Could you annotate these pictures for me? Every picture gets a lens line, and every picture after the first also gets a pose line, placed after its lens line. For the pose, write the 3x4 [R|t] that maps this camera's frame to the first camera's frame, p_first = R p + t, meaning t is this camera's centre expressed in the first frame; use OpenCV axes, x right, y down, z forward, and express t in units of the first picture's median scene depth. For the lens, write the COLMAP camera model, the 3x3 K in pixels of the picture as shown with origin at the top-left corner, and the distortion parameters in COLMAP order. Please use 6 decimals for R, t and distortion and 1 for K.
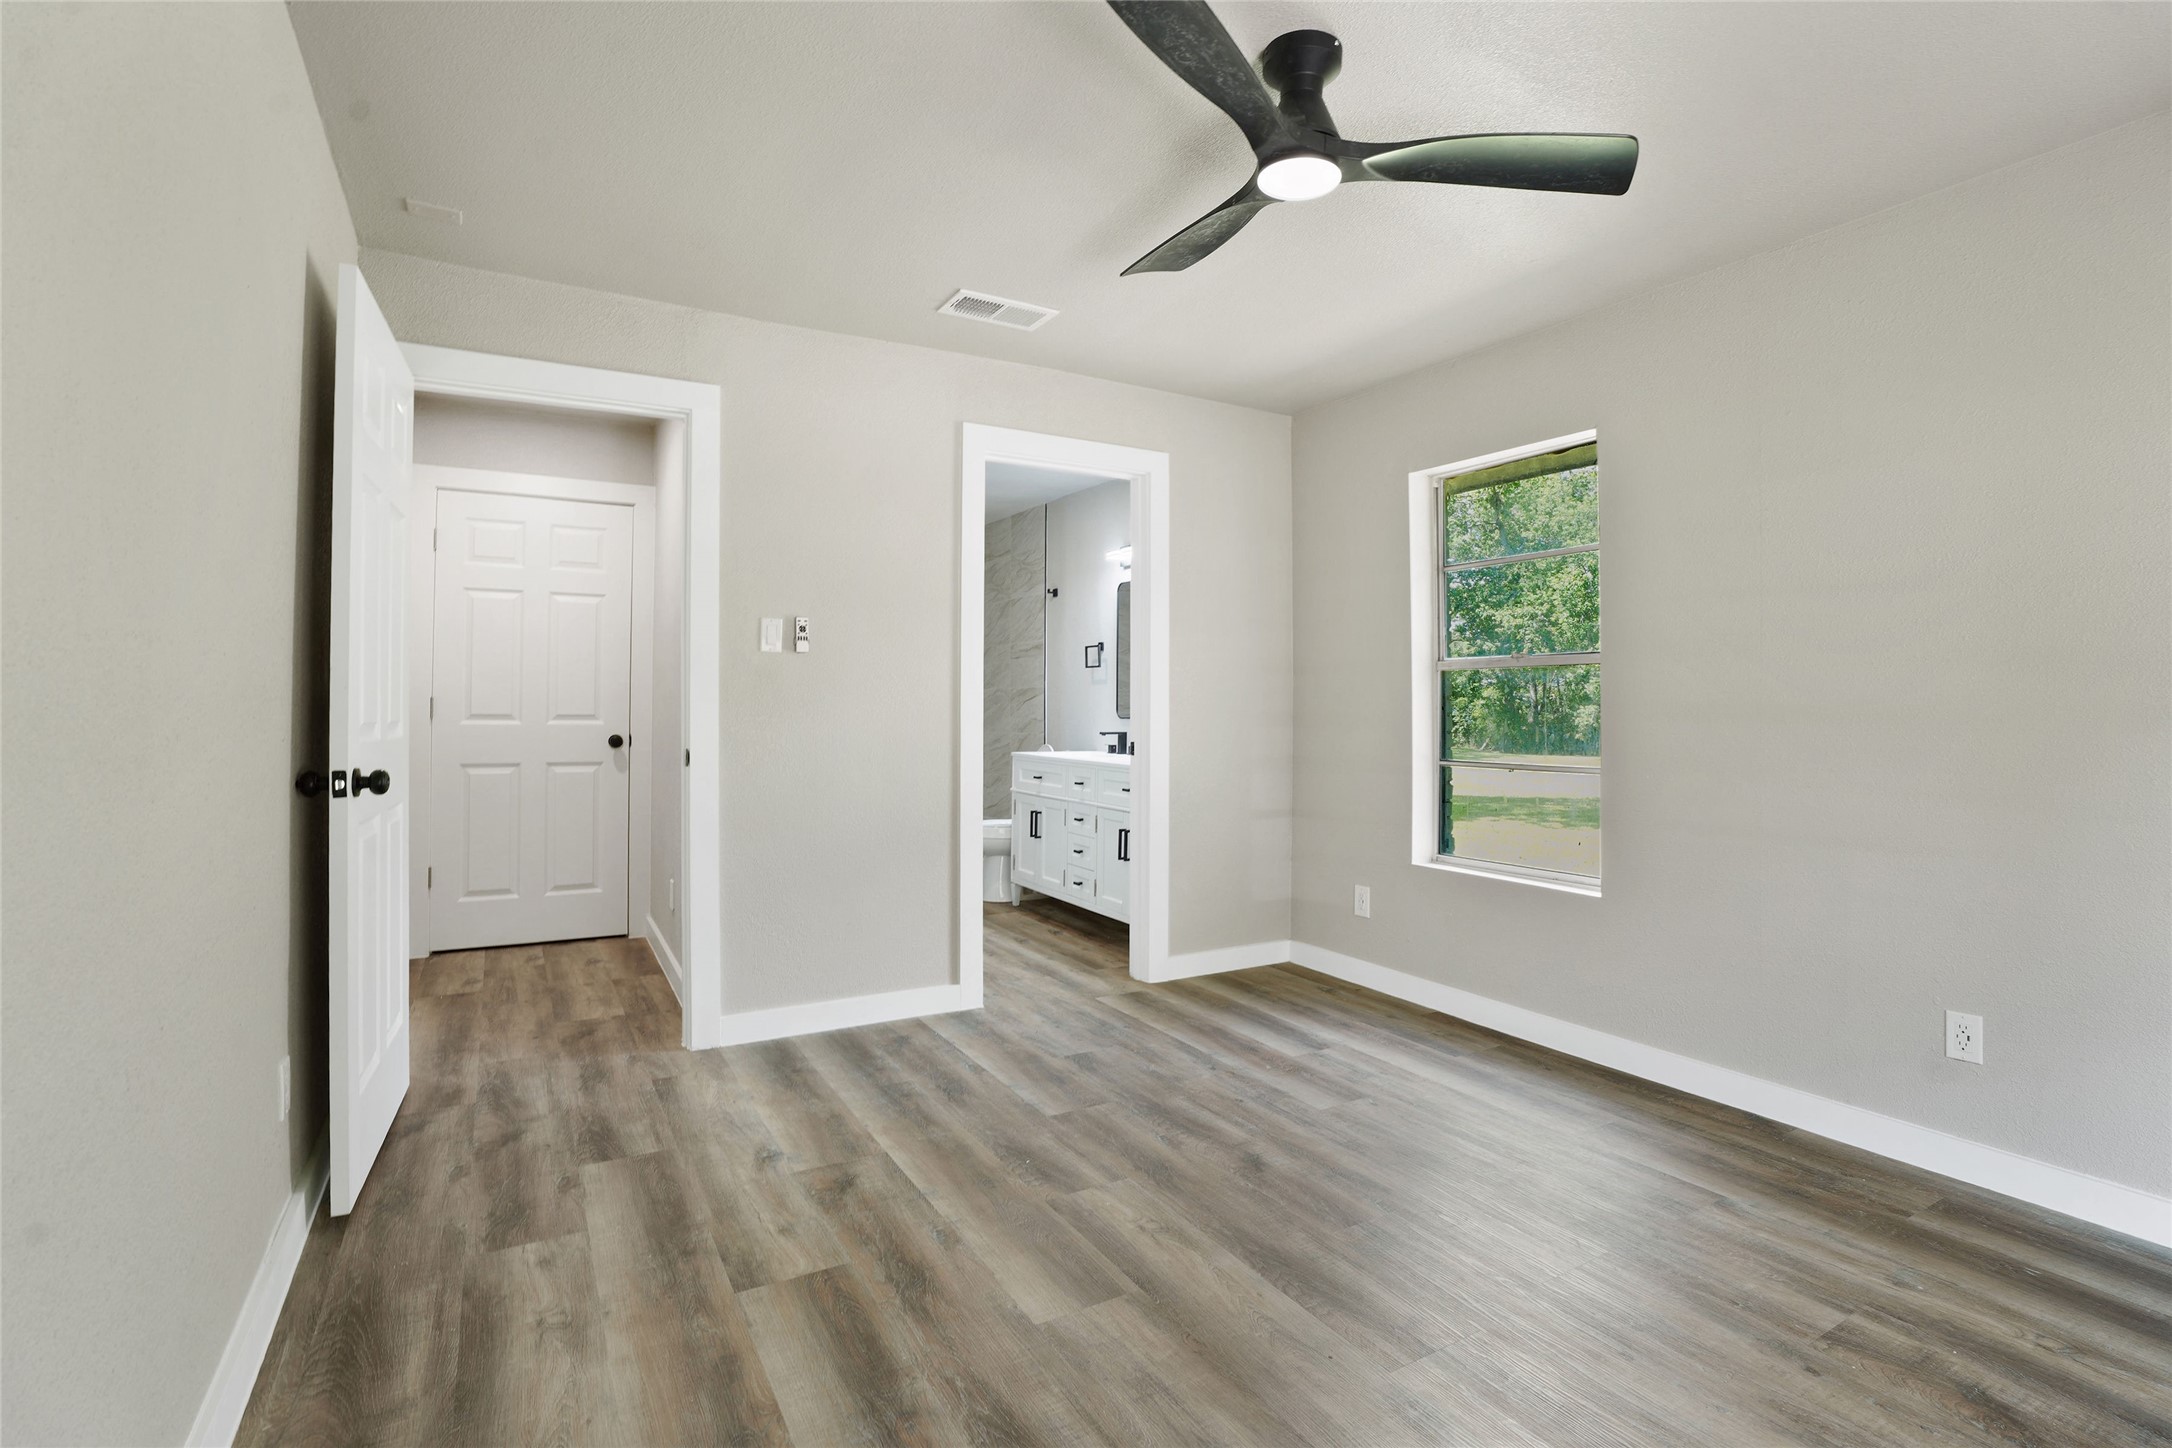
lens RADIAL K [[1015.4, 0, 1080.6], [0, 1015.4, 713.4], [0, 0, 1]] dist [-0.045201, 0.011443]
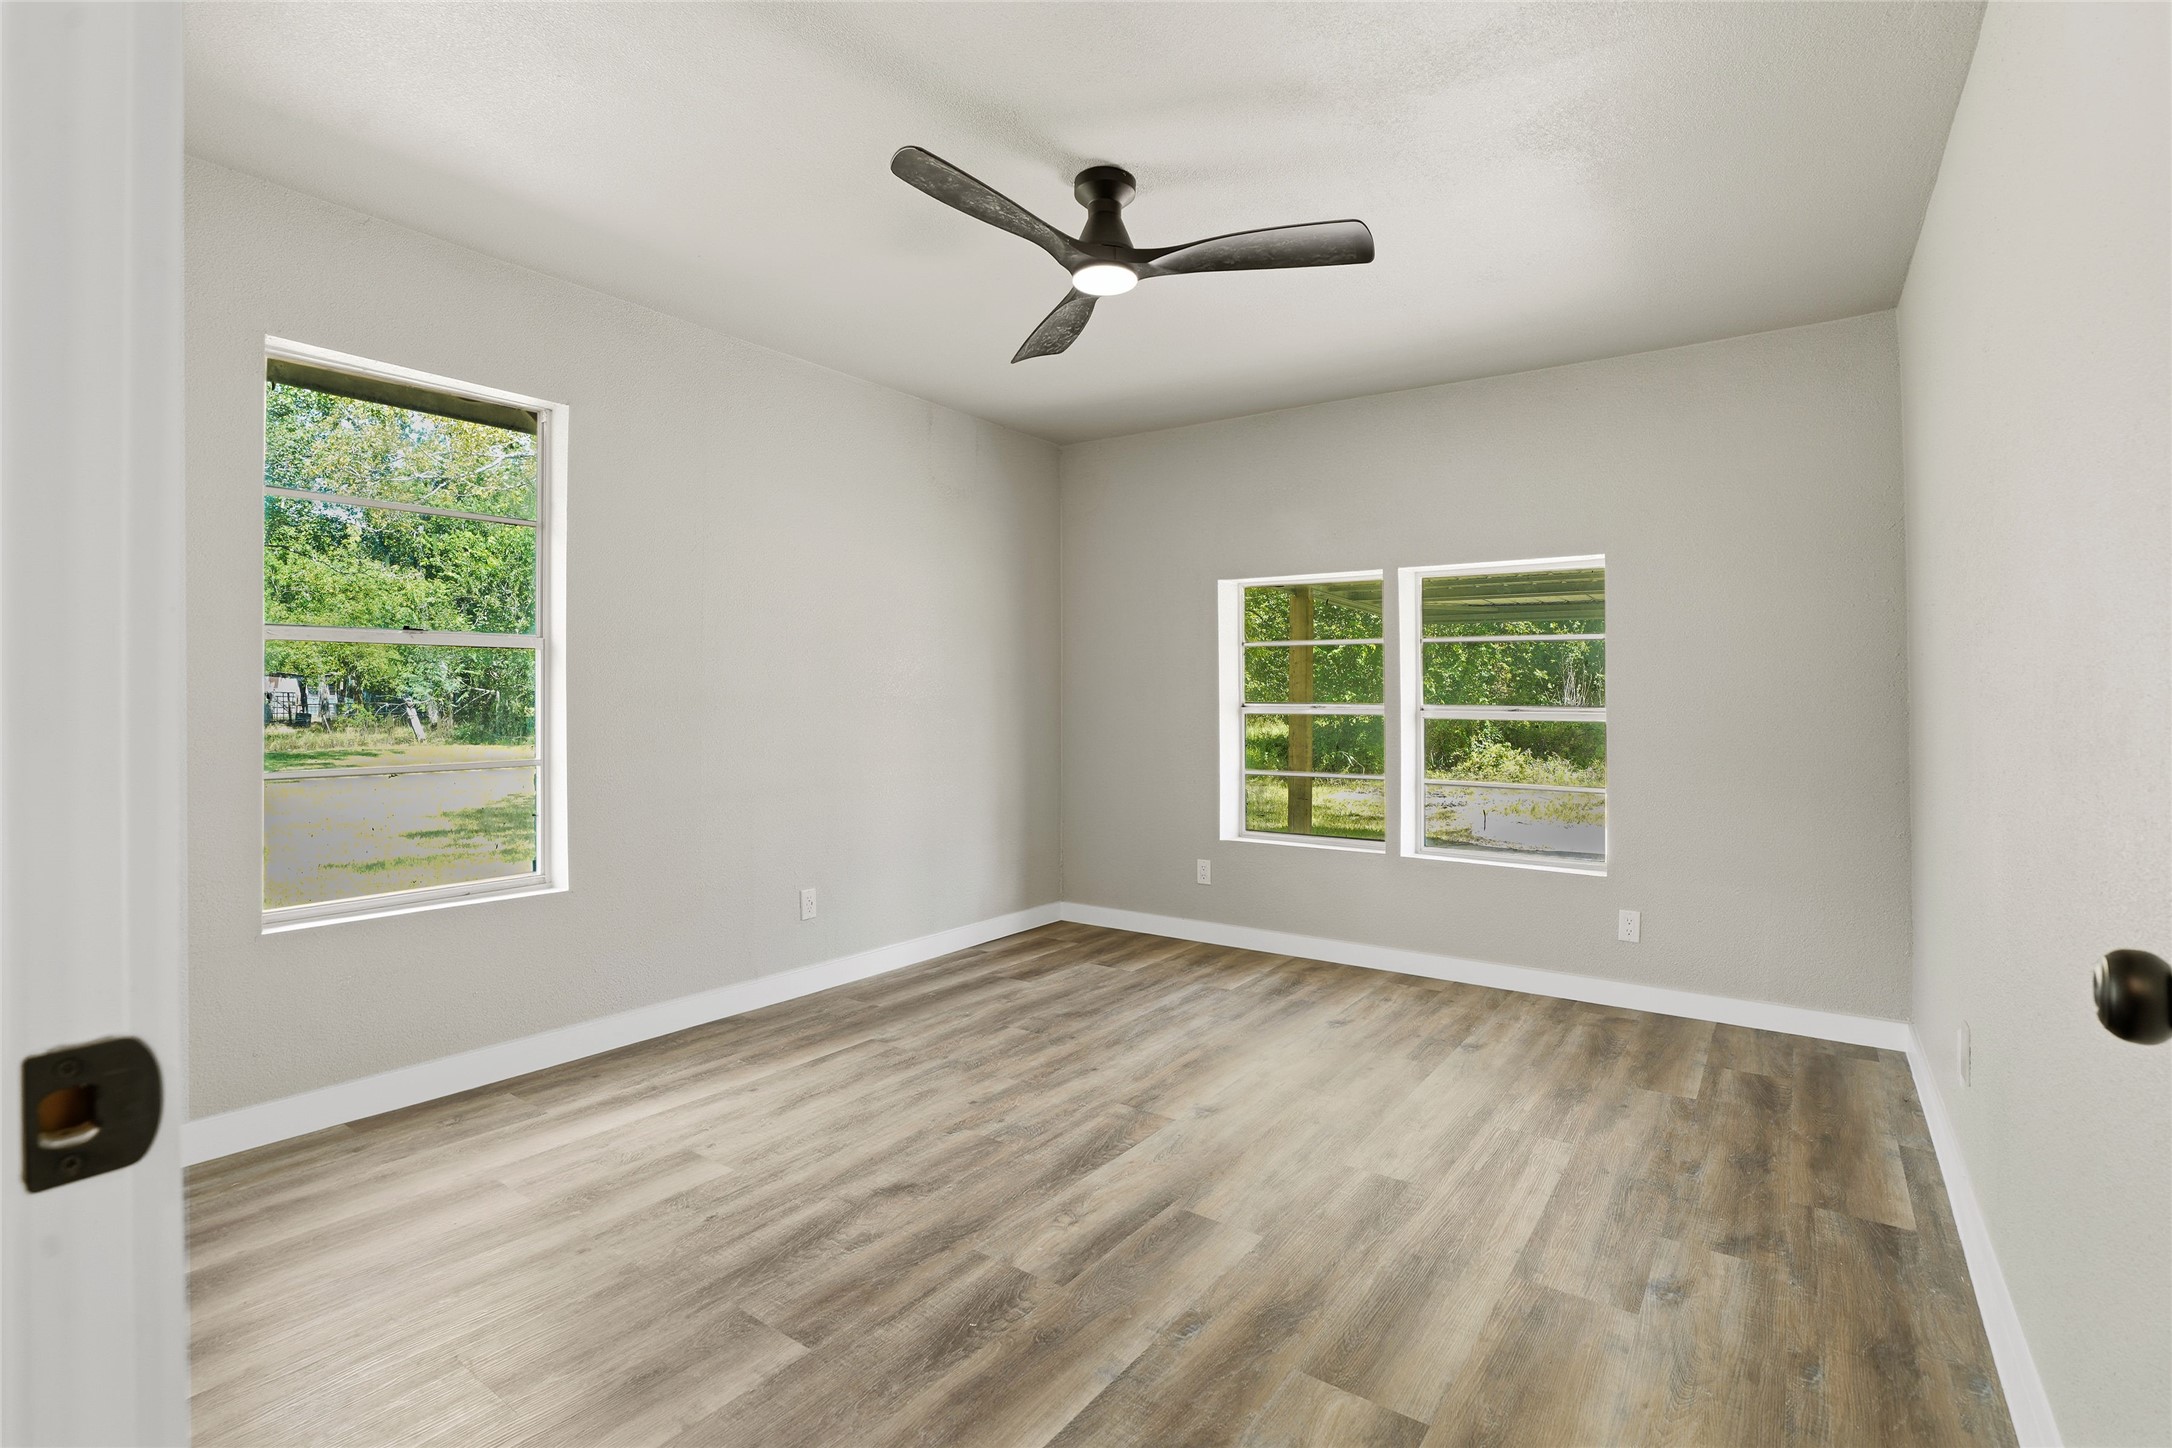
lens RADIAL K [[1015.4, 0, 1080.1], [0, 1015.4, 718.6], [0, 0, 1]] dist [-0.045201, 0.011443]
pose [[-0.412693, -0.024717, 0.910535, -0.668815], [-0.003457, 0.999667, 0.025569, -0.012432], [-0.910863, 0.007404, -0.412642, 1.115745]]
